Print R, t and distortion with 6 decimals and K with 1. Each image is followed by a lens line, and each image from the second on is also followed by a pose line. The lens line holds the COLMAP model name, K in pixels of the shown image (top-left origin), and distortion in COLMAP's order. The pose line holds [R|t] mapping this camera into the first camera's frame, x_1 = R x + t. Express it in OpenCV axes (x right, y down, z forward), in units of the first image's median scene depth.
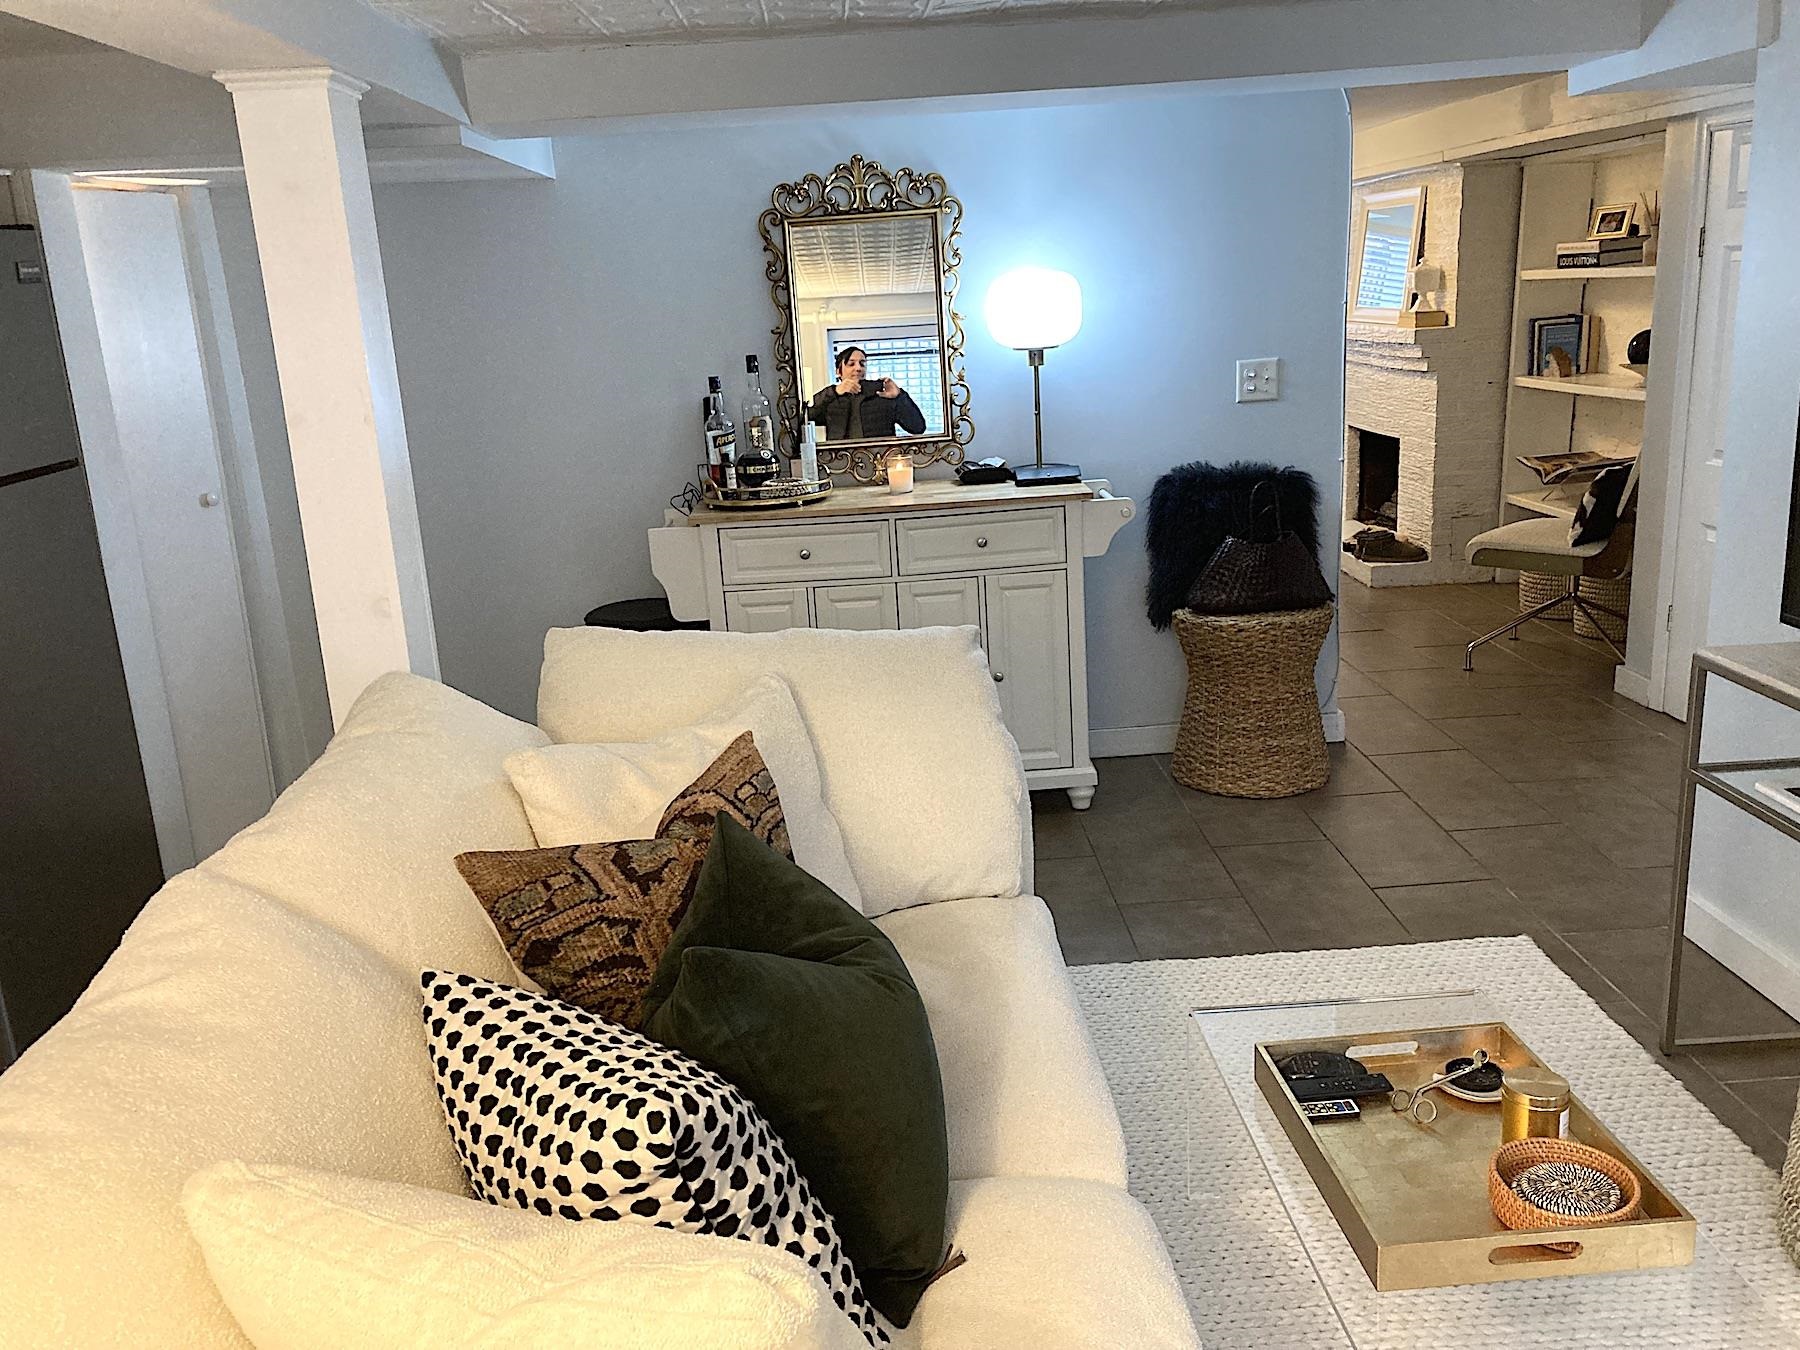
lens RADIAL K [[1471.7, 0, 900.0], [0, 1471.7, 675.0], [0, 0, 1]] dist [0.070338, -0.126952]
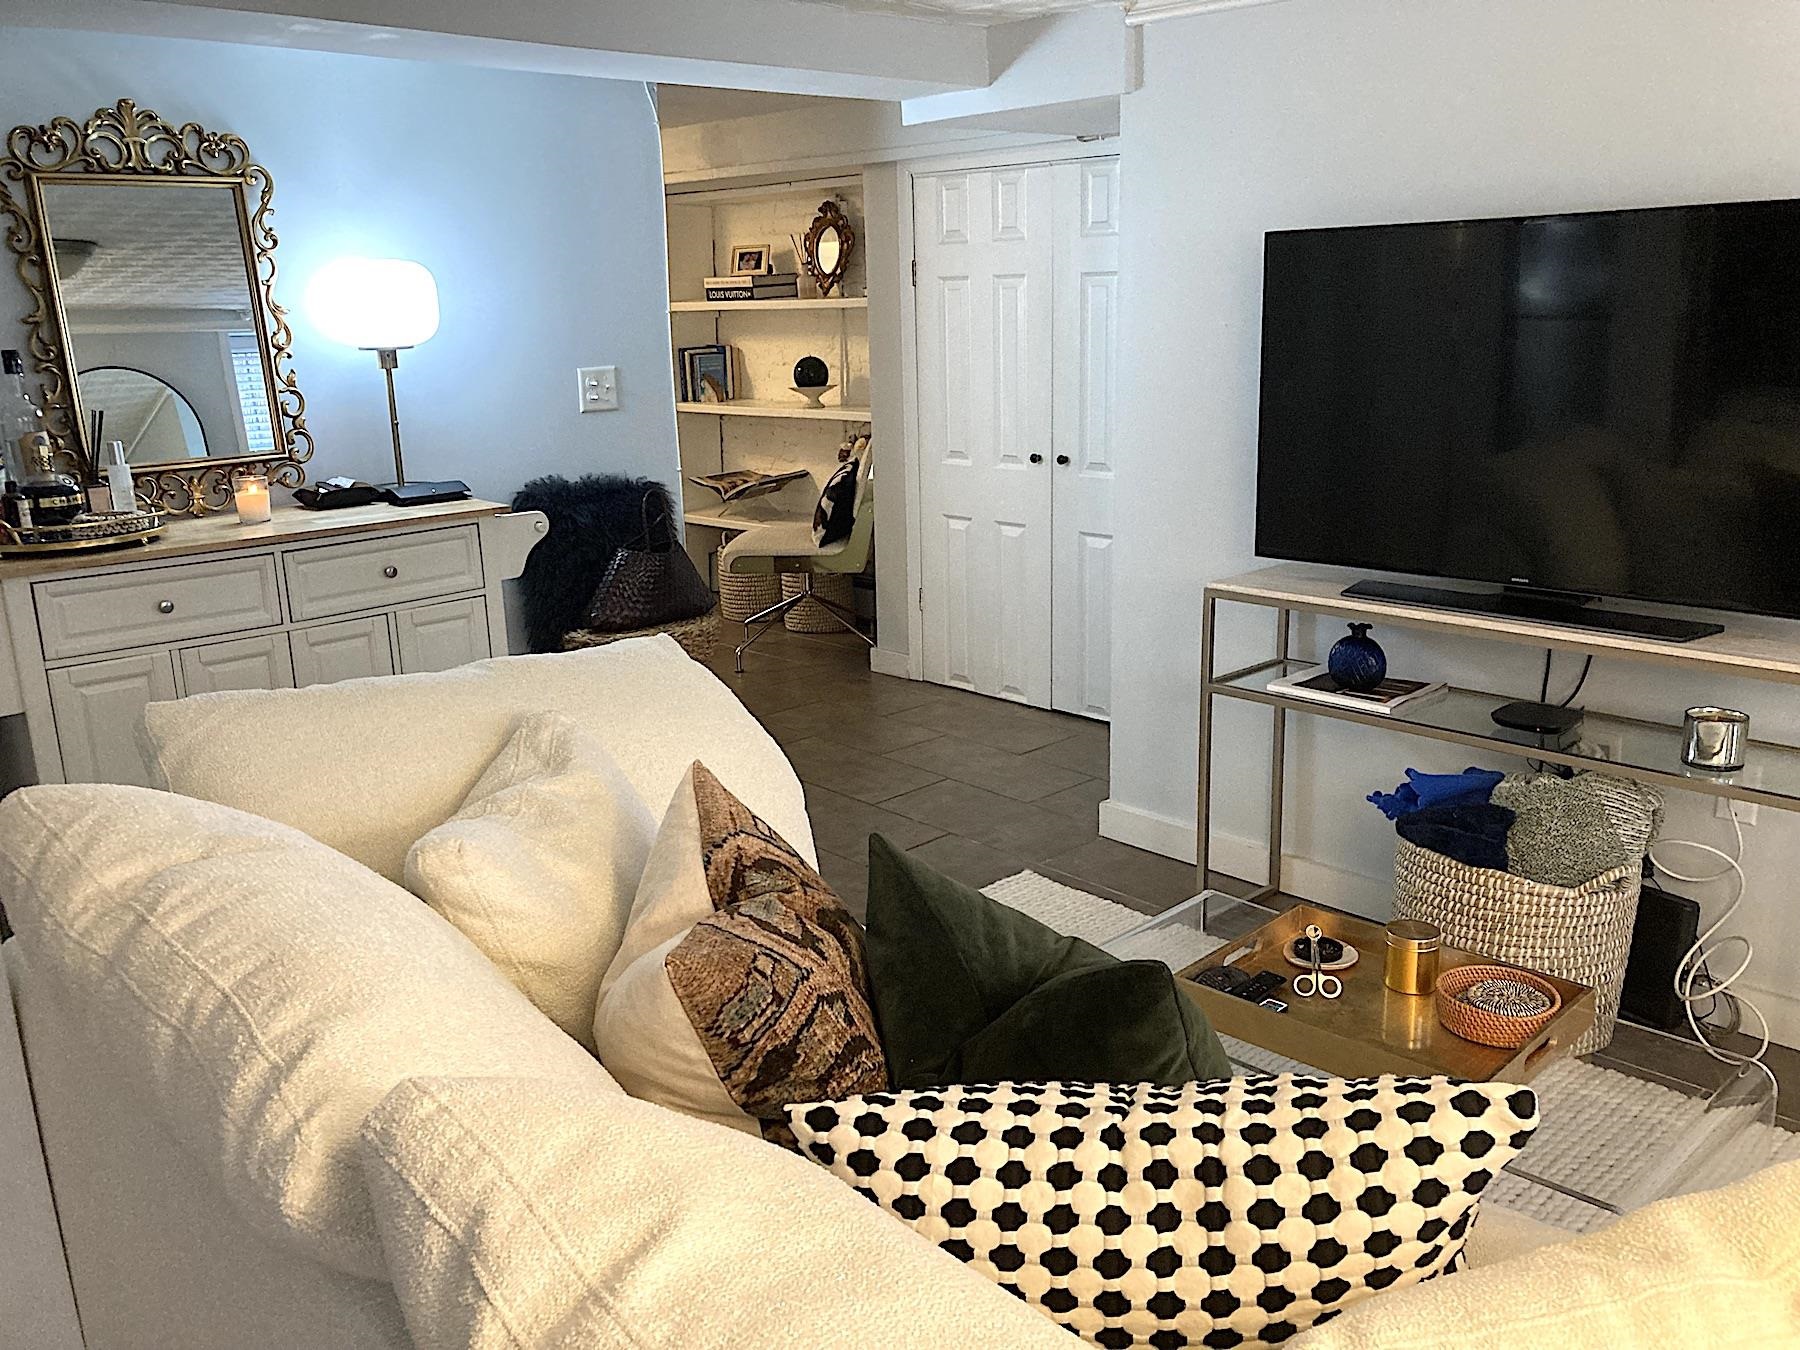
lens RADIAL K [[1475.7, 0, 927.9], [0, 1475.7, 655.5], [0, 0, 1]] dist [0.017304, -0.004277]
pose [[0.739300, -0.120073, 0.662584, -0.285935], [0.154047, 0.988037, 0.007168, -0.001888], [-0.655519, 0.096770, 0.748953, 0.173677]]
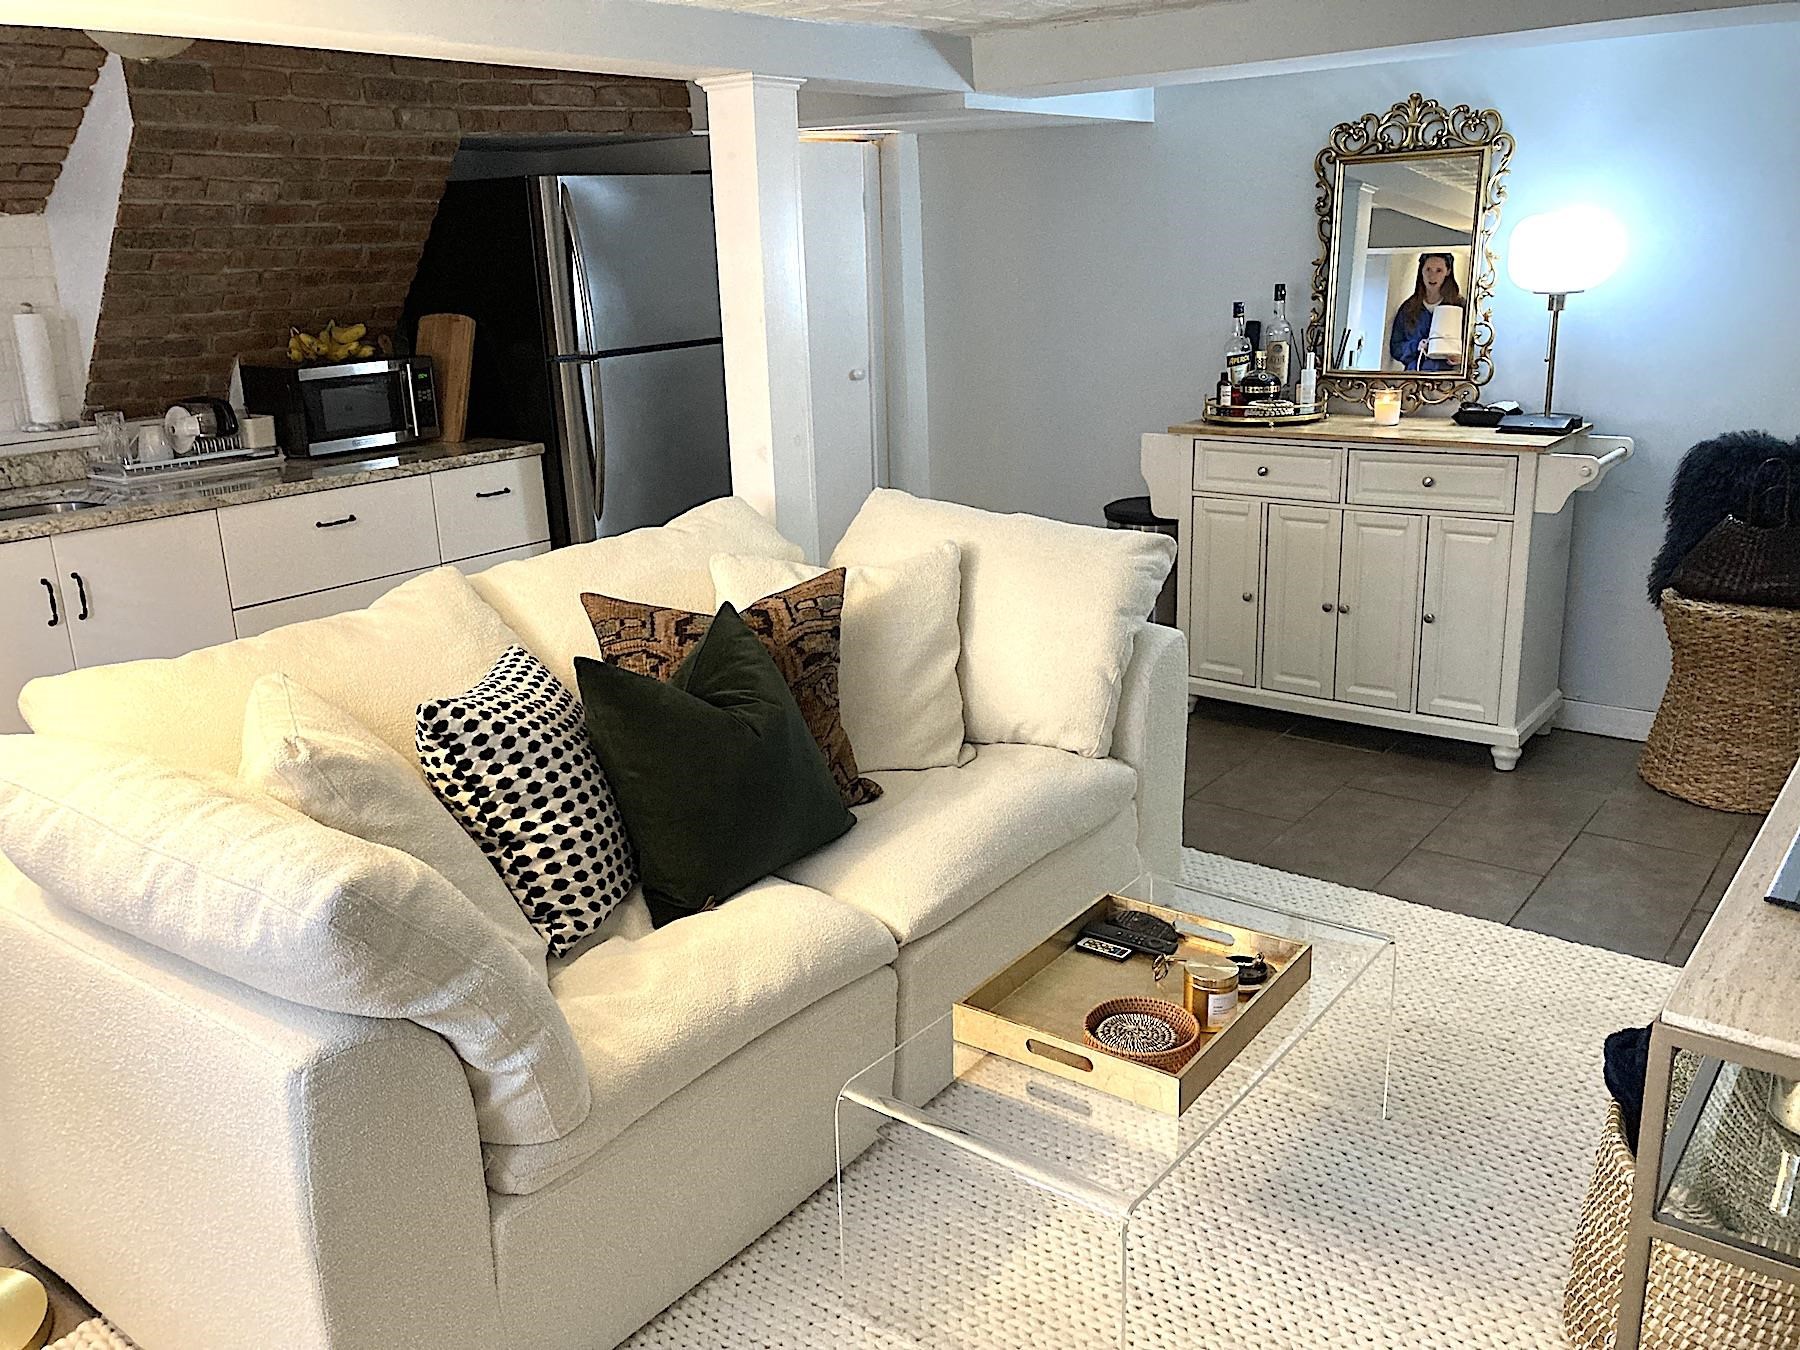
lens RADIAL K [[1509.8, 0, 896.9], [0, 1509.8, 653.9], [0, 0, 1]] dist [0.015474, 0.017706]
pose [[0.769049, 0.202480, -0.606272, 0.433484], [-0.174849, 0.978964, 0.105155, -0.020556], [0.614810, 0.025137, 0.788274, -0.039839]]
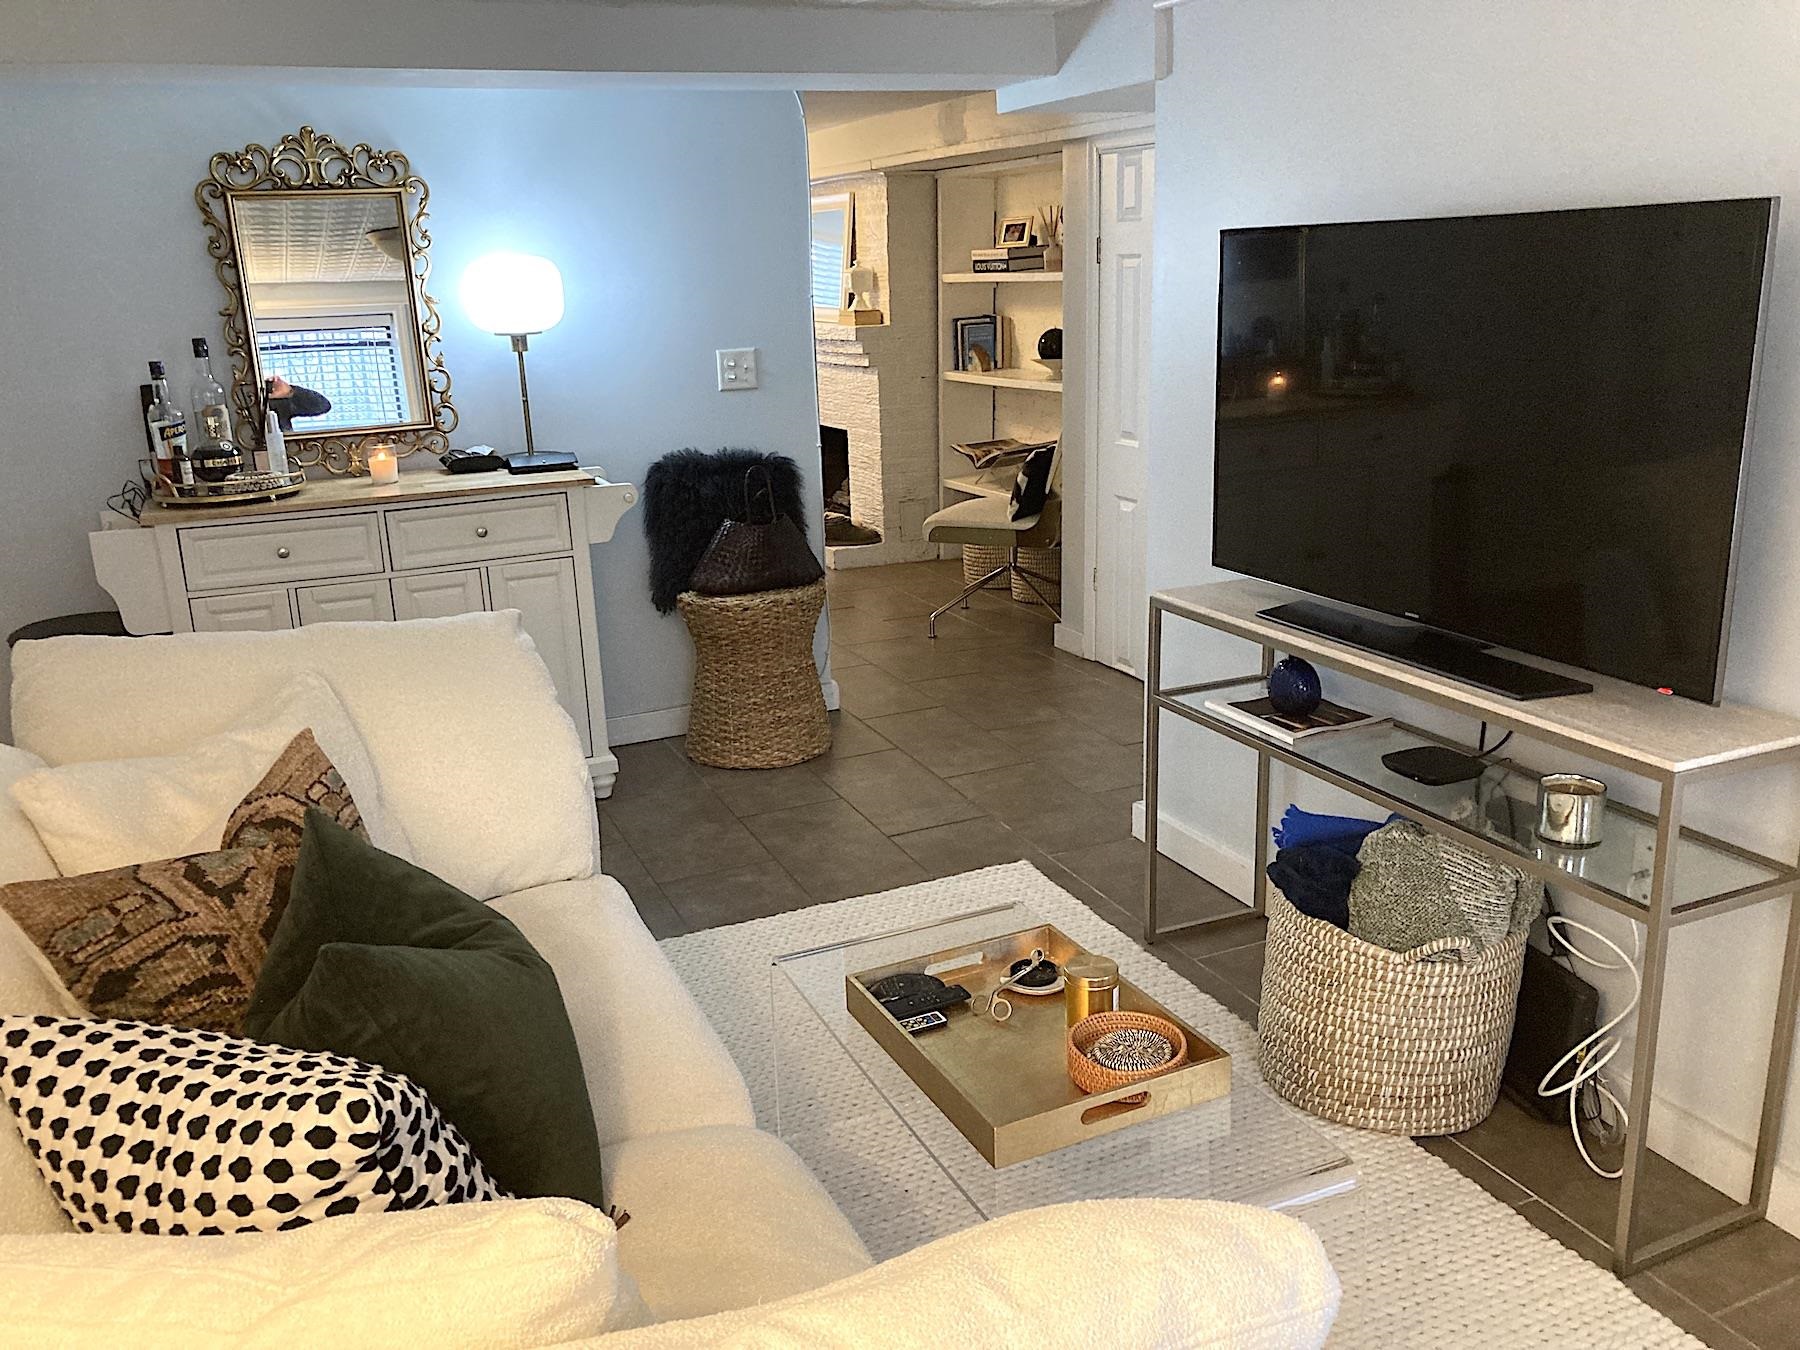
lens RADIAL K [[1479.5, 0, 914.7], [0, 1479.5, 660.2], [0, 0, 1]] dist [0.012540, 0.000022]
pose [[0.924529, -0.072523, 0.374148, -0.052135], [0.076461, 0.997063, 0.004330, 0.011229], [-0.373363, 0.024604, 0.927359, -0.006643]]
